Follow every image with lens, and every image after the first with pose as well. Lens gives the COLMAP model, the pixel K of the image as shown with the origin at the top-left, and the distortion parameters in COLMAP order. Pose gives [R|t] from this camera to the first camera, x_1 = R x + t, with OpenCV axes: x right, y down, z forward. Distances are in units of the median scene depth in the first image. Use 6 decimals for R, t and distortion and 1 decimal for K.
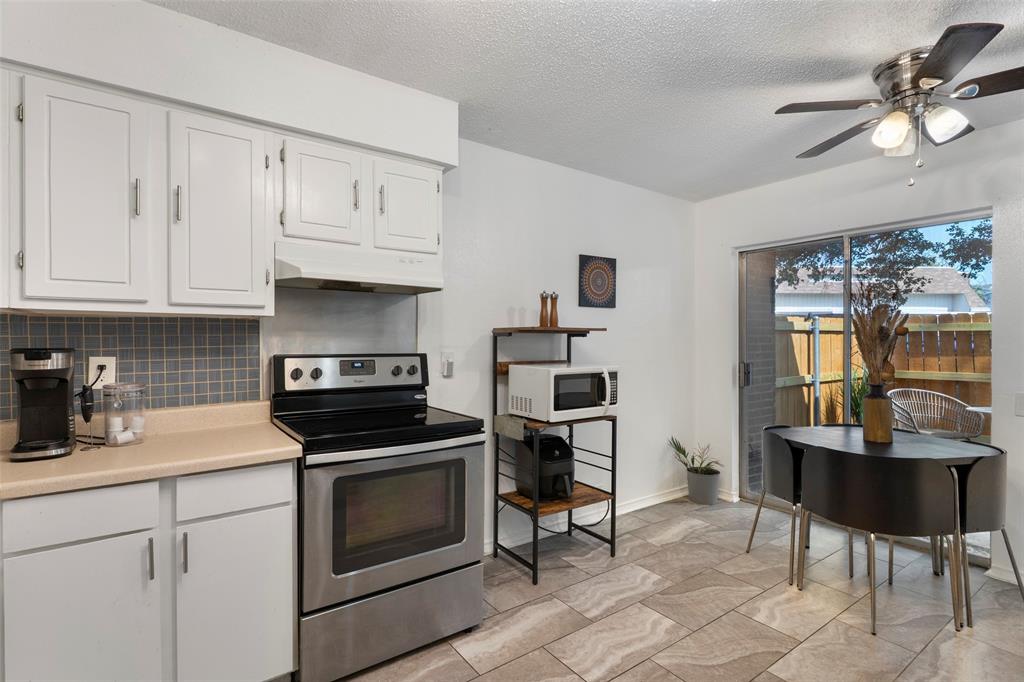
lens RADIAL K [[493.9, 0, 504.6], [0, 493.9, 345.0], [0, 0, 1]] dist [0.001968, -0.000615]
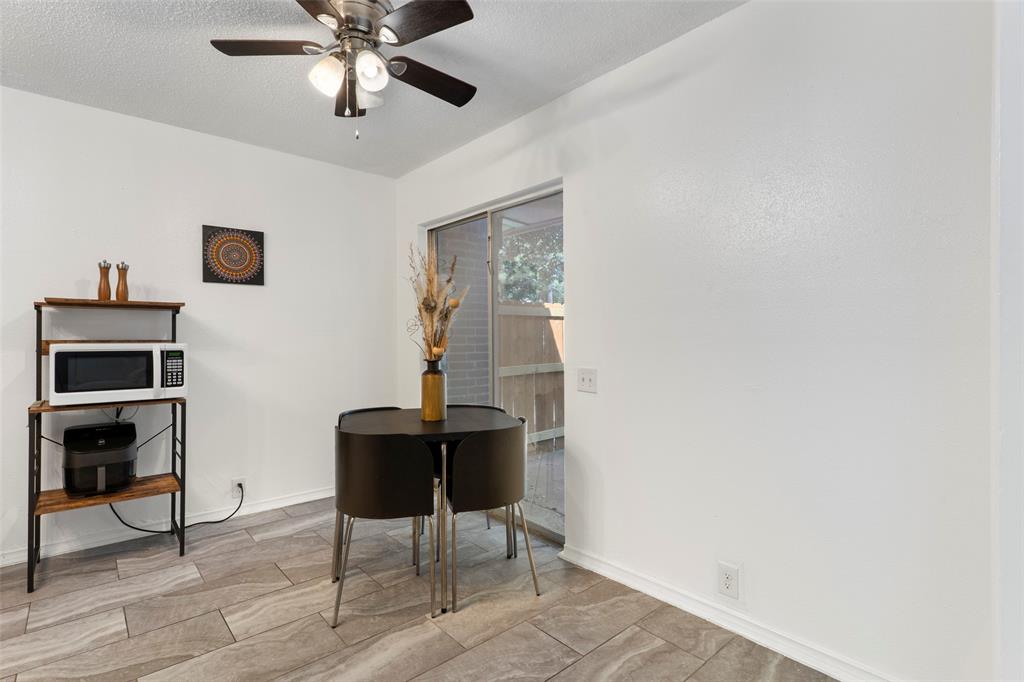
lens RADIAL K [[497.2, 0, 512.0], [0, 497.2, 341.0], [0, 0, 1]] dist [0.001207, -0.000154]
pose [[0.994244, -0.003020, 0.107094, 0.727770], [0.003665, 0.999976, -0.005827, 0.045096], [-0.107074, 0.006186, 0.994232, 0.033139]]
